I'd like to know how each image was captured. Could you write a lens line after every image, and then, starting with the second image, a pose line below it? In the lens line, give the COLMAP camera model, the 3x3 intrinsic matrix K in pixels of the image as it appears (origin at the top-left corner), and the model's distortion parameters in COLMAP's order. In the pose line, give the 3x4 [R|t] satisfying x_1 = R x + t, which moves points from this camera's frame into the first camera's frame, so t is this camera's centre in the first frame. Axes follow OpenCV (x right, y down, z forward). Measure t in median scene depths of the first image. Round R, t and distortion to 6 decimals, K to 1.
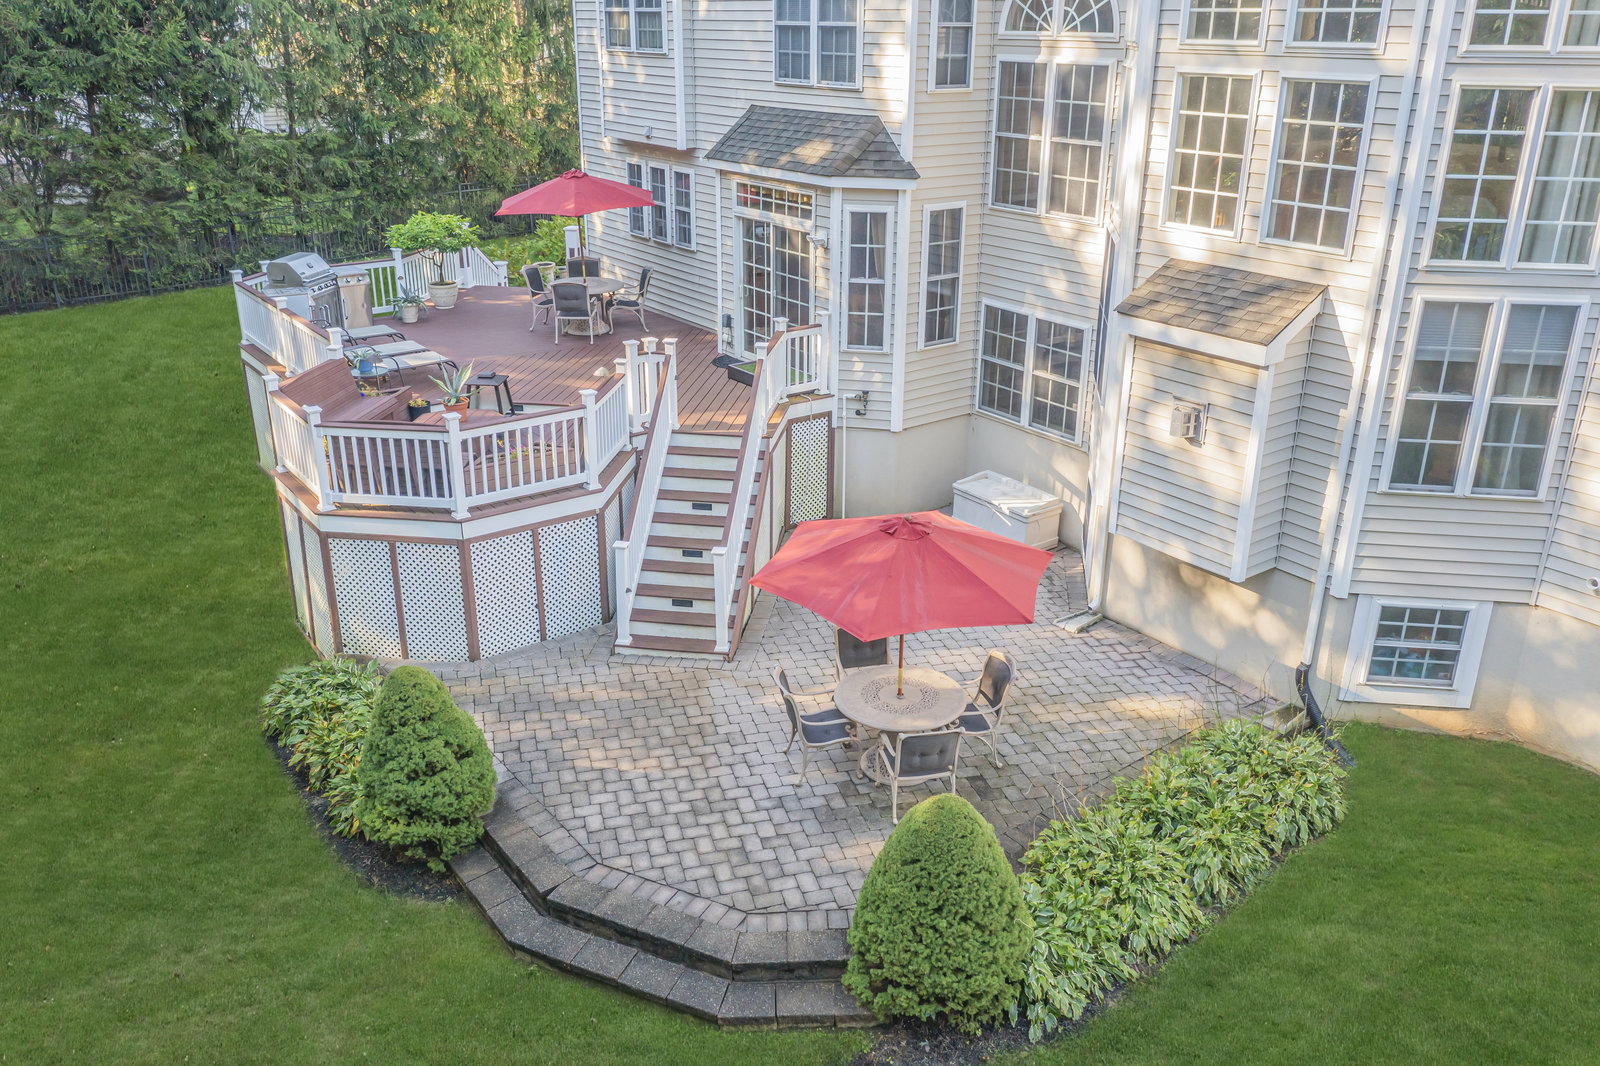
lens RADIAL K [[1266.9, 0, 800.0], [0, 1266.9, 533.0], [0, 0, 1]] dist [-0.011598, 0.001256]
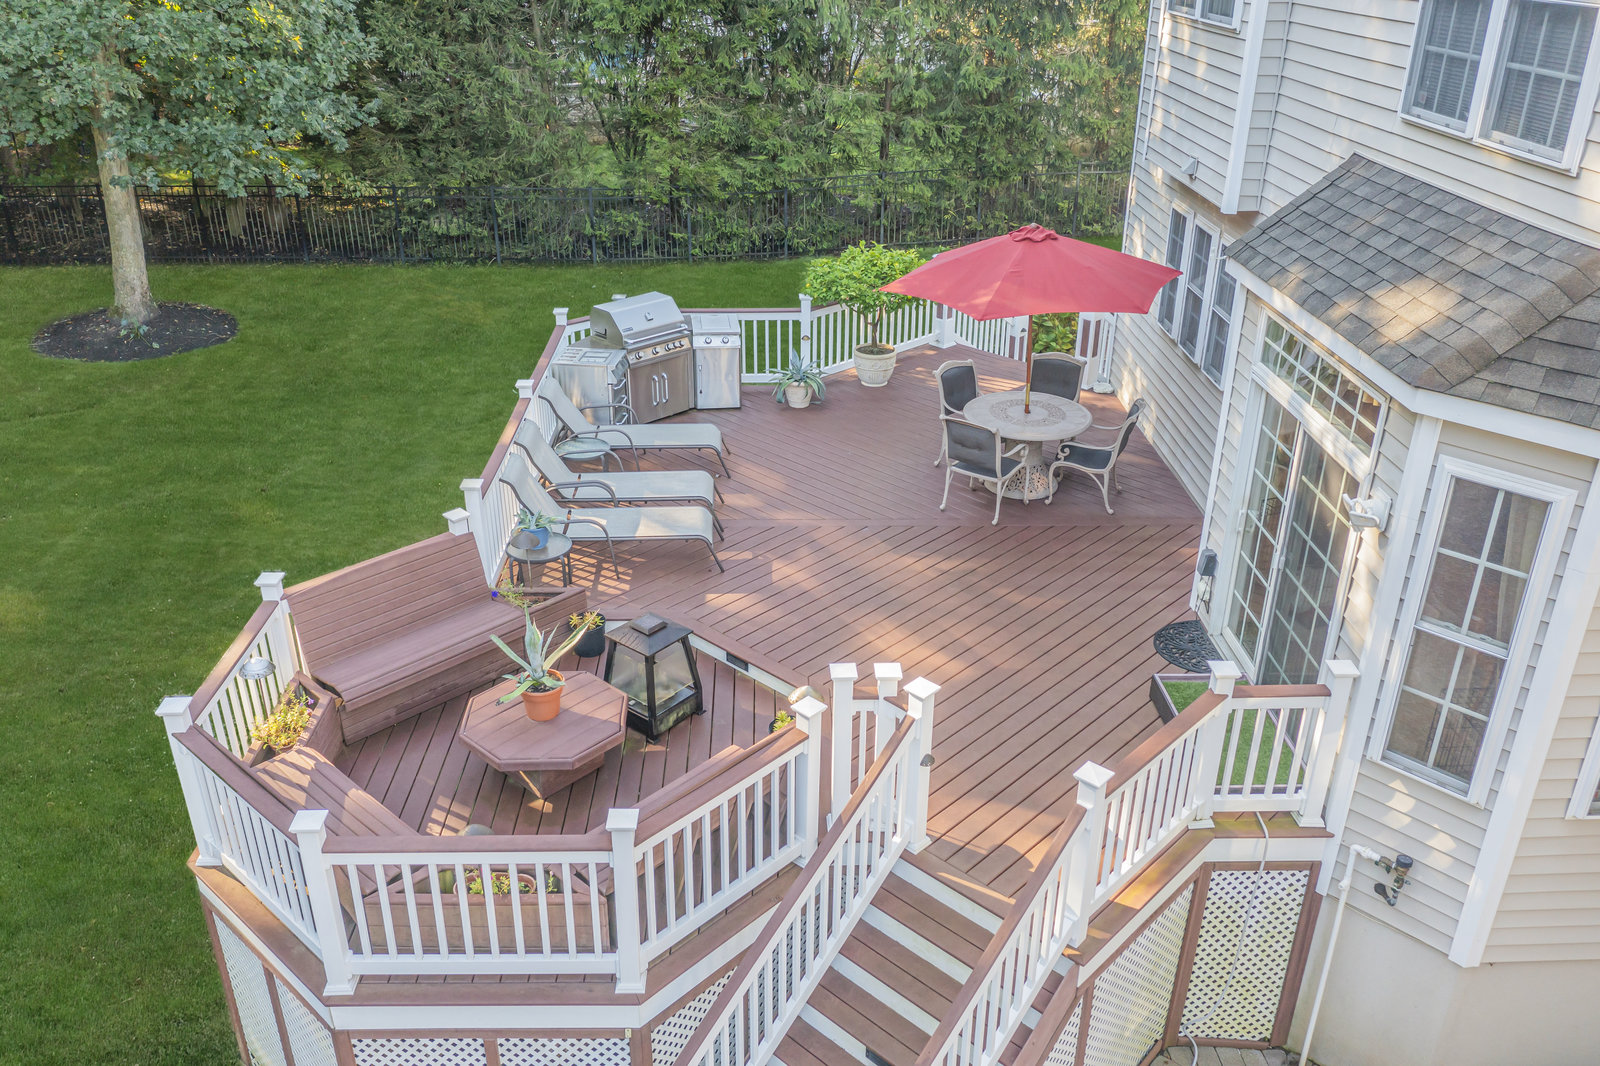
lens RADIAL K [[1266.9, 0, 800.0], [0, 1266.9, 533.0], [0, 0, 1]] dist [-0.011598, 0.001256]
pose [[0.817618, 0.250052, -0.518627, 0.079420], [-0.216814, 0.968178, 0.124991, -0.231773], [0.533378, 0.010251, 0.845815, 0.527745]]
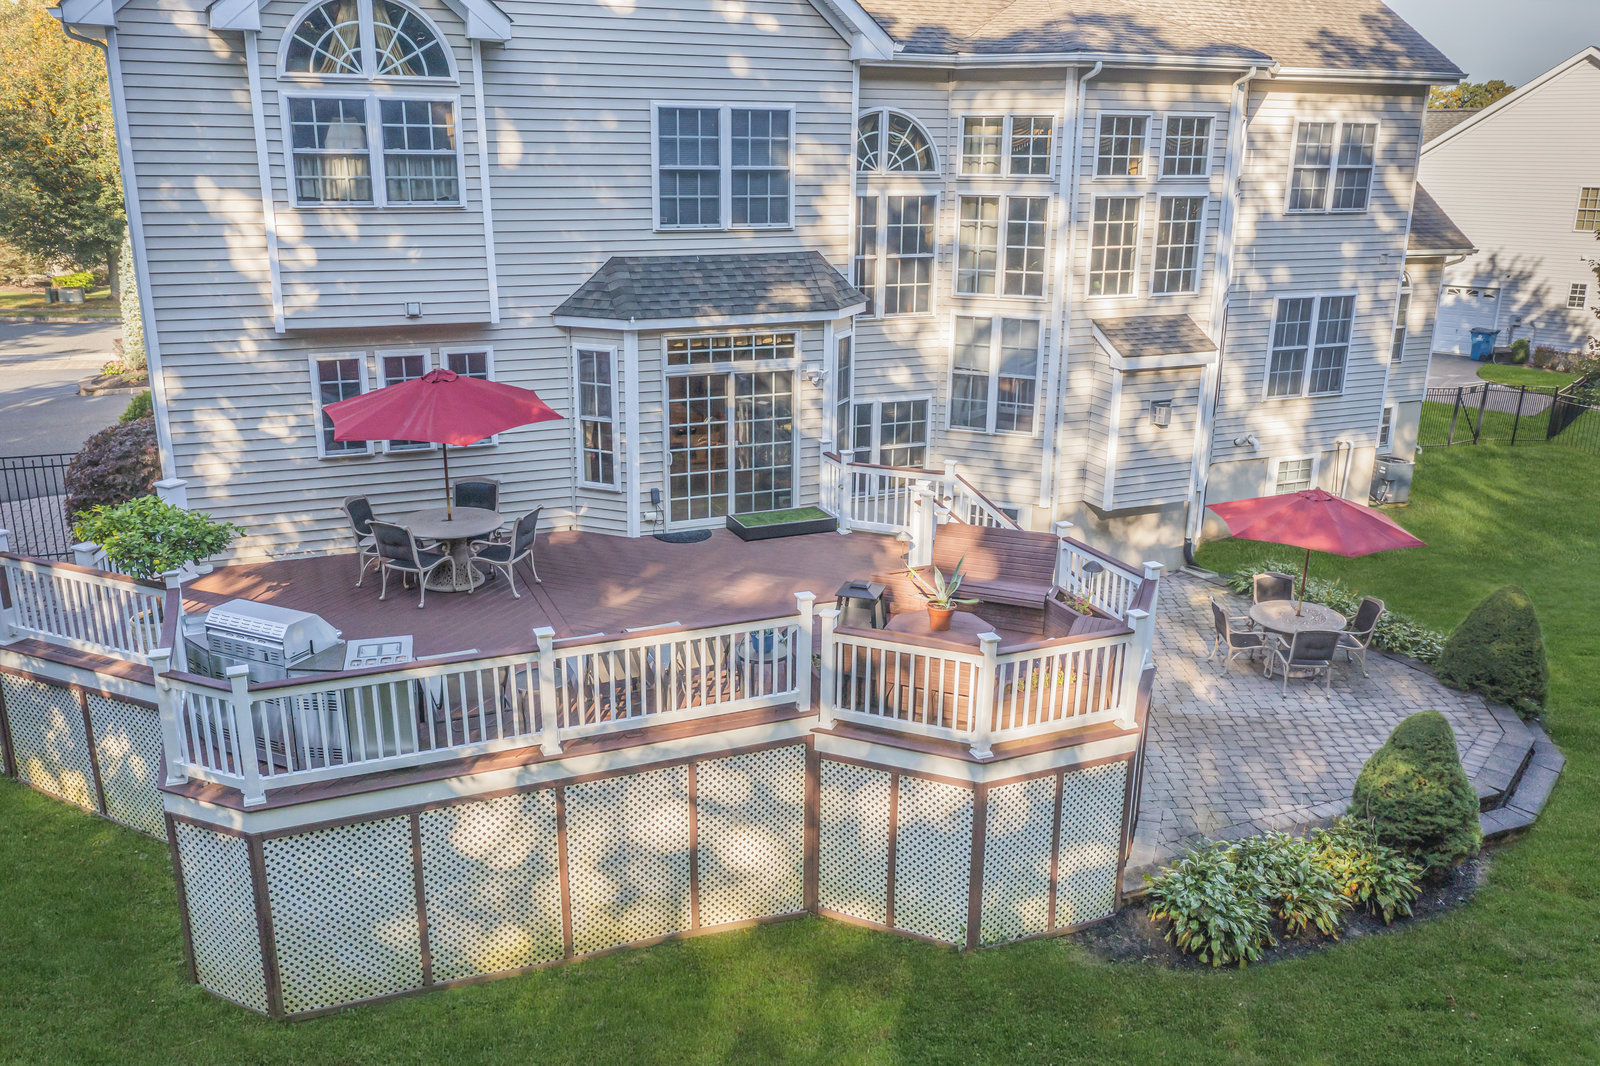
lens RADIAL K [[1266.9, 0, 800.0], [0, 1266.9, 533.0], [0, 0, 1]] dist [-0.011598, 0.001256]
pose [[0.235702, -0.288245, 0.928094, -0.955888], [0.360443, 0.912815, 0.191960, -0.308689], [-0.902510, 0.289280, 0.319049, 0.709365]]
